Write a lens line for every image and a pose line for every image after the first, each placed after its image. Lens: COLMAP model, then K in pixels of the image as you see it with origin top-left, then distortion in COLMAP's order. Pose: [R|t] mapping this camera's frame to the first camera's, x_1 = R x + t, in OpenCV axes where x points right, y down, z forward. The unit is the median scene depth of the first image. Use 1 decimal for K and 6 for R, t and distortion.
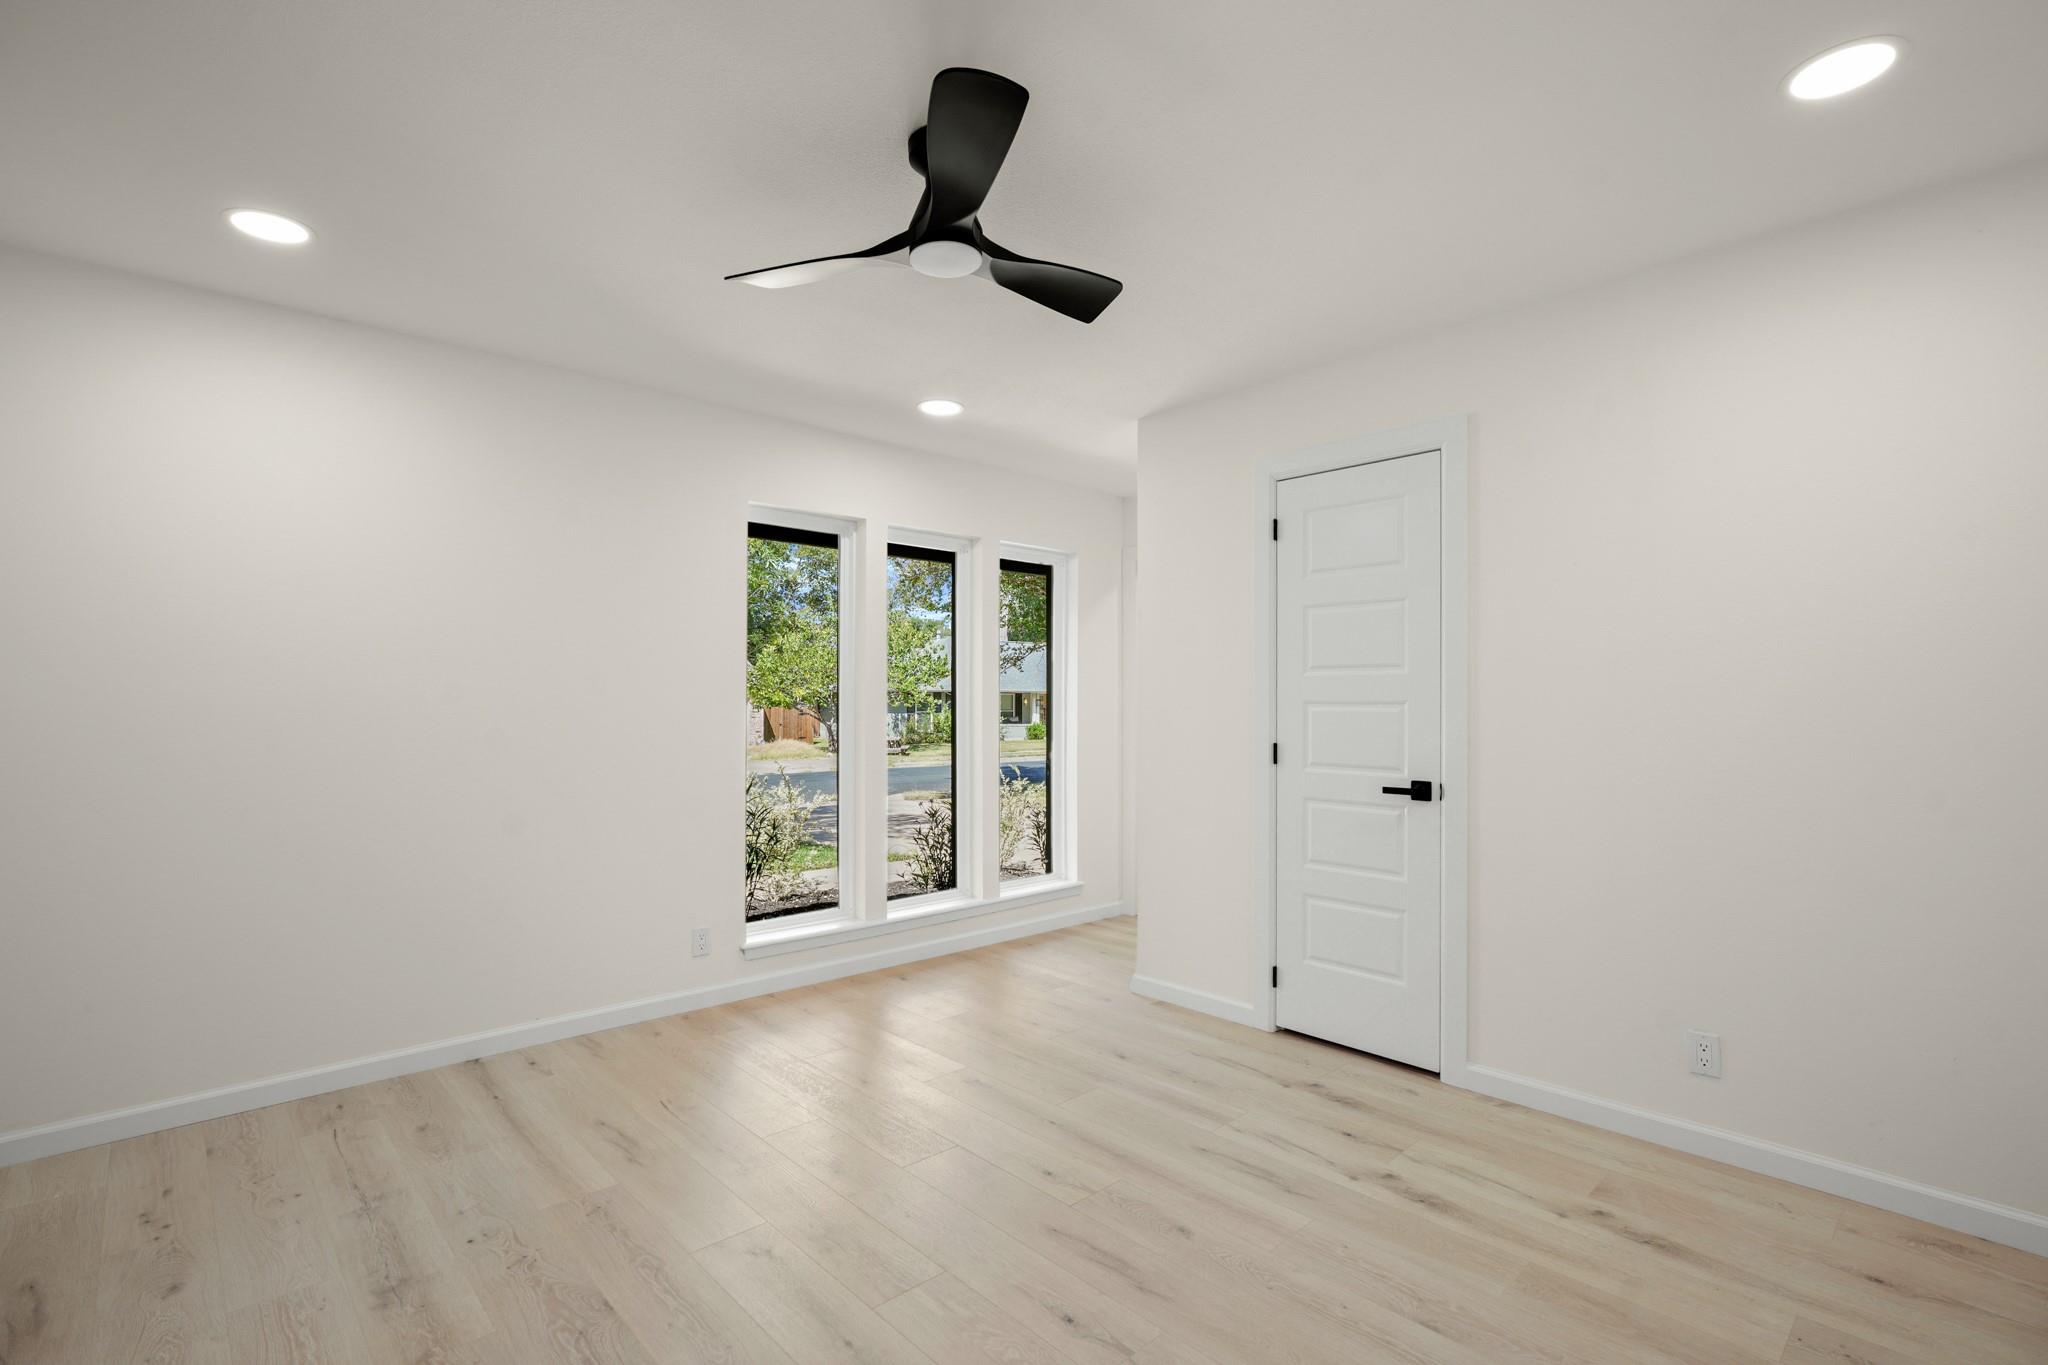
lens RADIAL K [[930.6, 0, 1025.3], [0, 930.6, 695.2], [0, 0, 1]] dist [-0.009475, 0.001602]
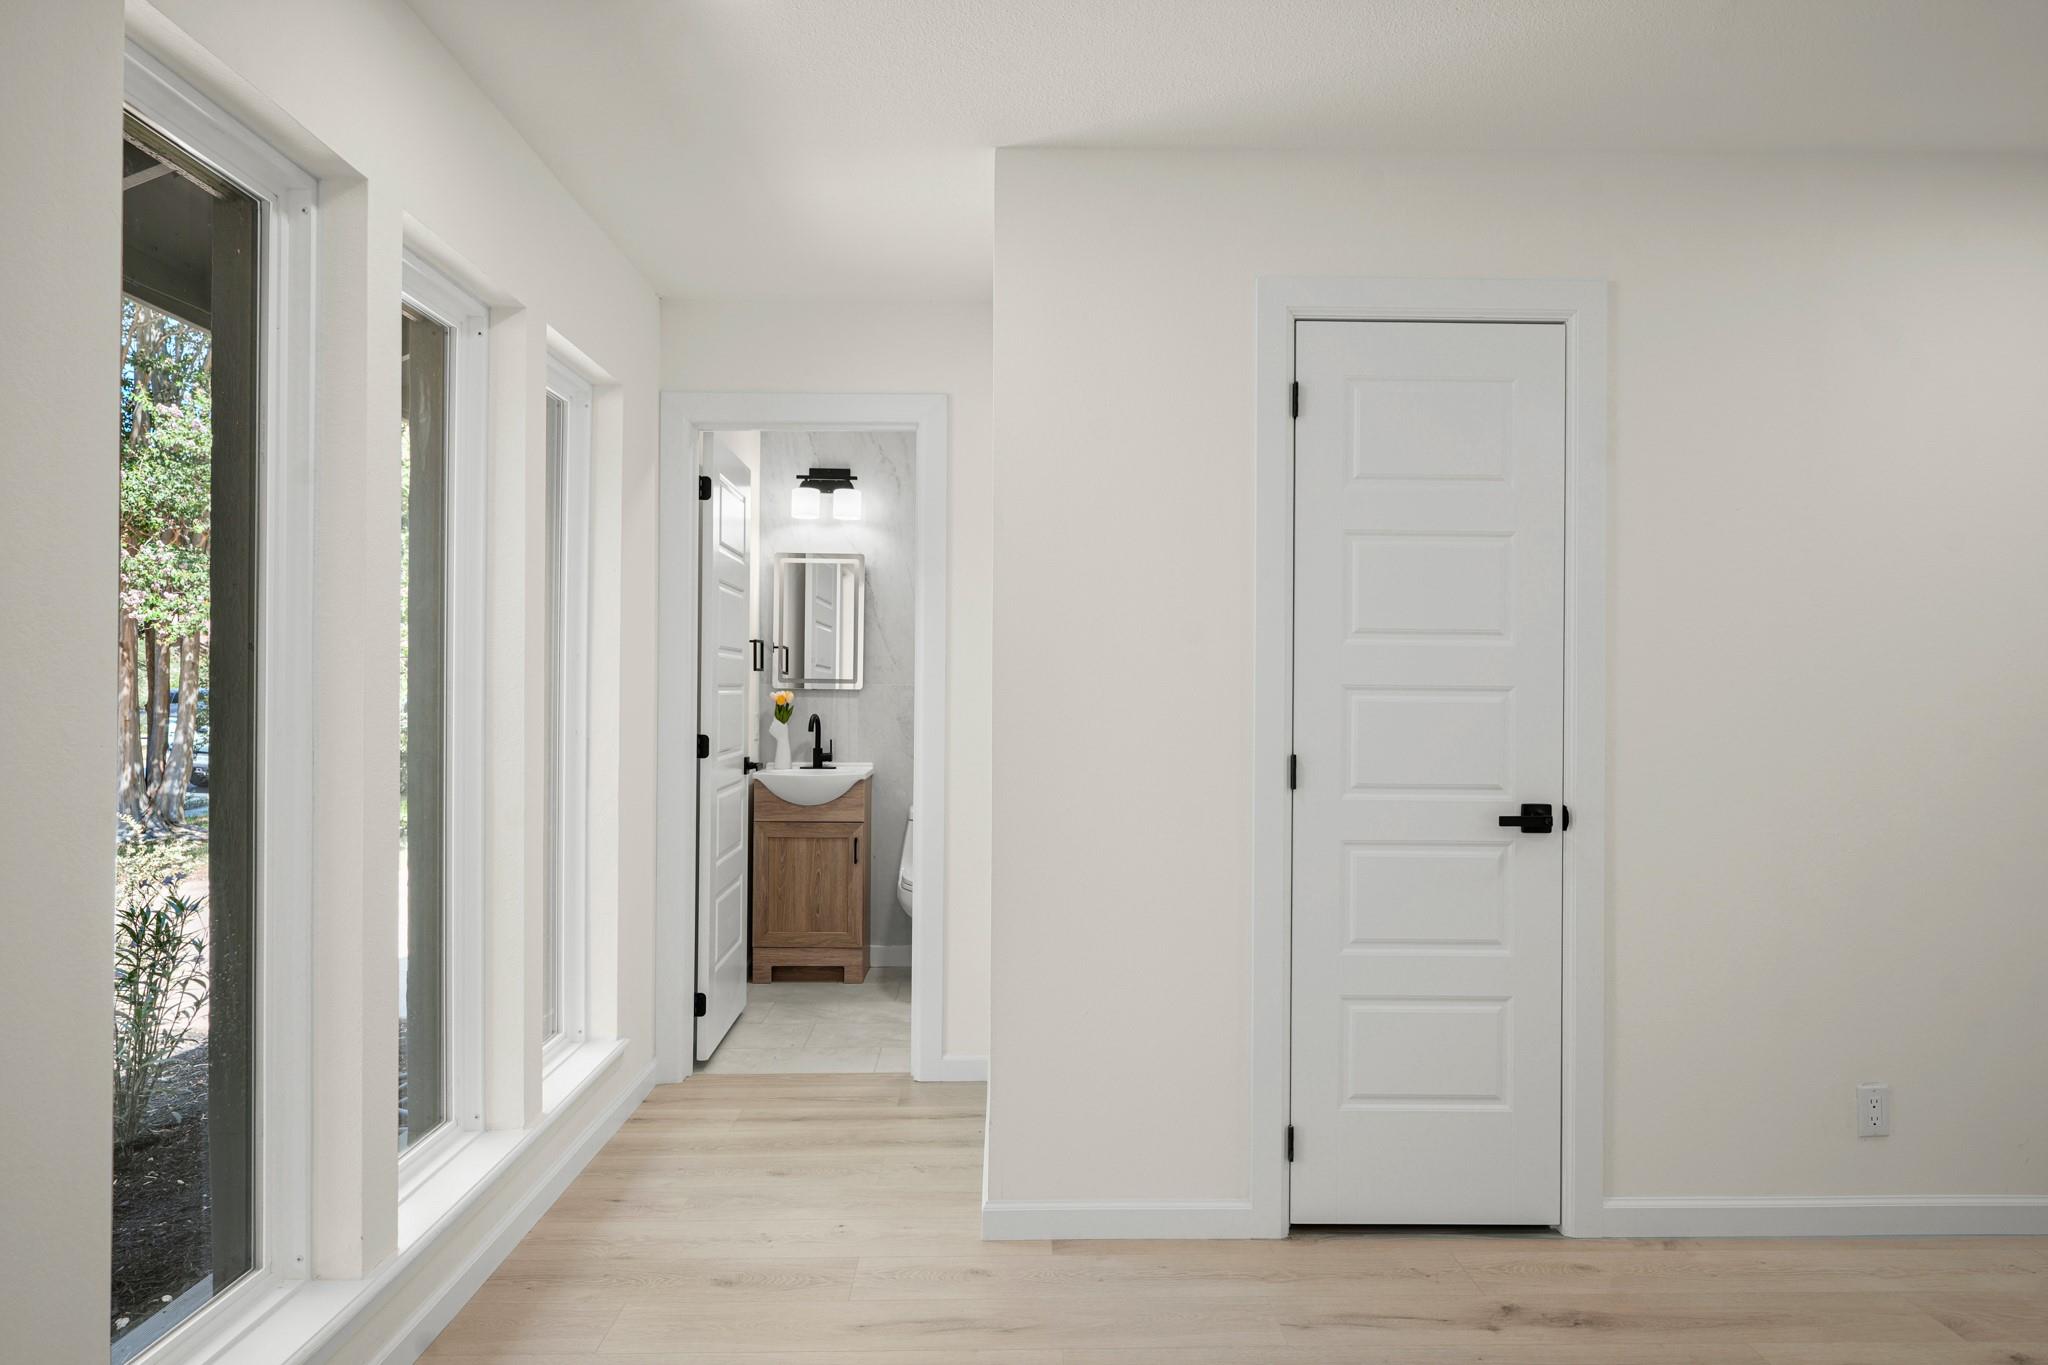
lens RADIAL K [[1228.6, 0, 1021.4], [0, 1228.6, 683.6], [0, 0, 1]] dist [-0.000041, 0.002289]
pose [[0.670579, 0.008742, 0.741786, -0.487636], [-0.012036, 0.999927, -0.000904, 0.009103], [-0.741740, -0.008321, 0.670636, 0.661163]]
